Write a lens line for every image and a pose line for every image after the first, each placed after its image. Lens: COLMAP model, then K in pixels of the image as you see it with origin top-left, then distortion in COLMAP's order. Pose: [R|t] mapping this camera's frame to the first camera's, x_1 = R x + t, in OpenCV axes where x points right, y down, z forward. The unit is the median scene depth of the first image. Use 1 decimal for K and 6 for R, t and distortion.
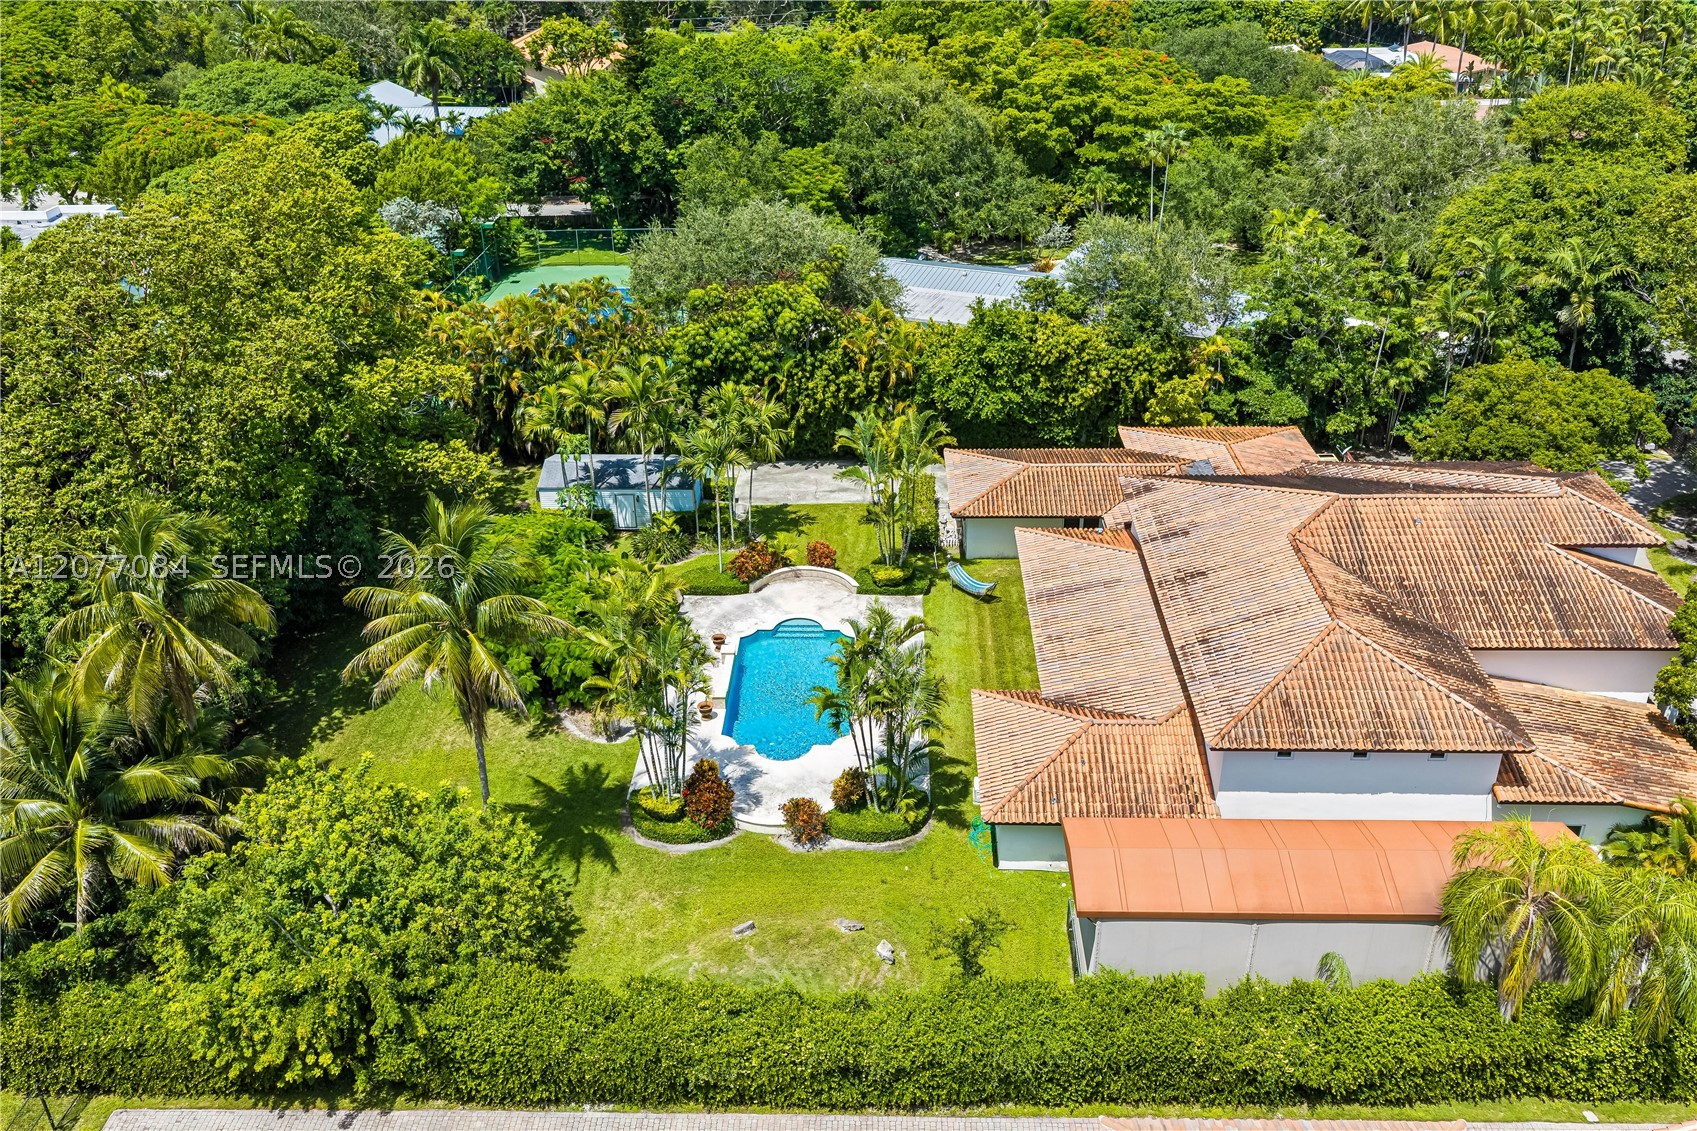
lens RADIAL K [[1414.8, 0, 847.8], [0, 1414.8, 538.1], [0, 0, 1]] dist [0.008878, -0.003943]
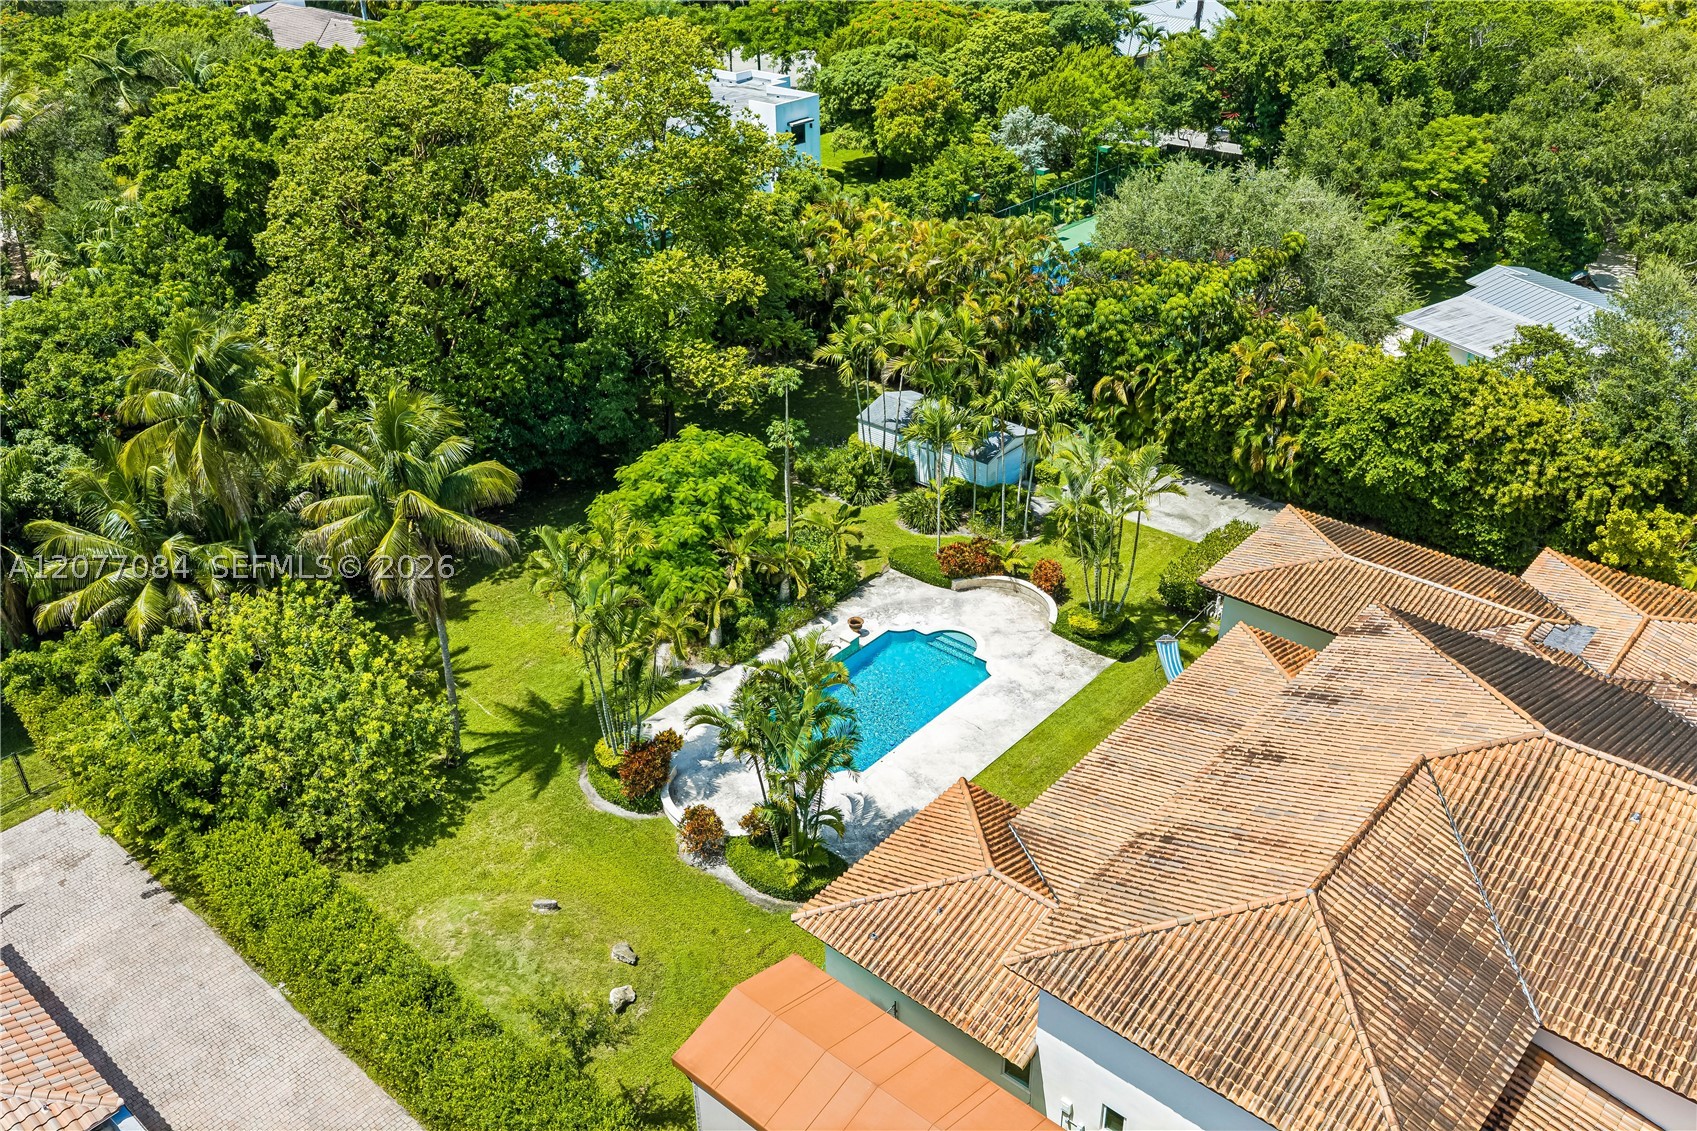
lens RADIAL K [[1414.8, 0, 847.8], [0, 1414.8, 538.1], [0, 0, 1]] dist [0.008878, -0.003943]
pose [[0.777444, 0.309222, -0.547688, 0.311659], [-0.278593, 0.950016, 0.140911, -0.086517], [0.563885, 0.043031, 0.824731, 0.193166]]
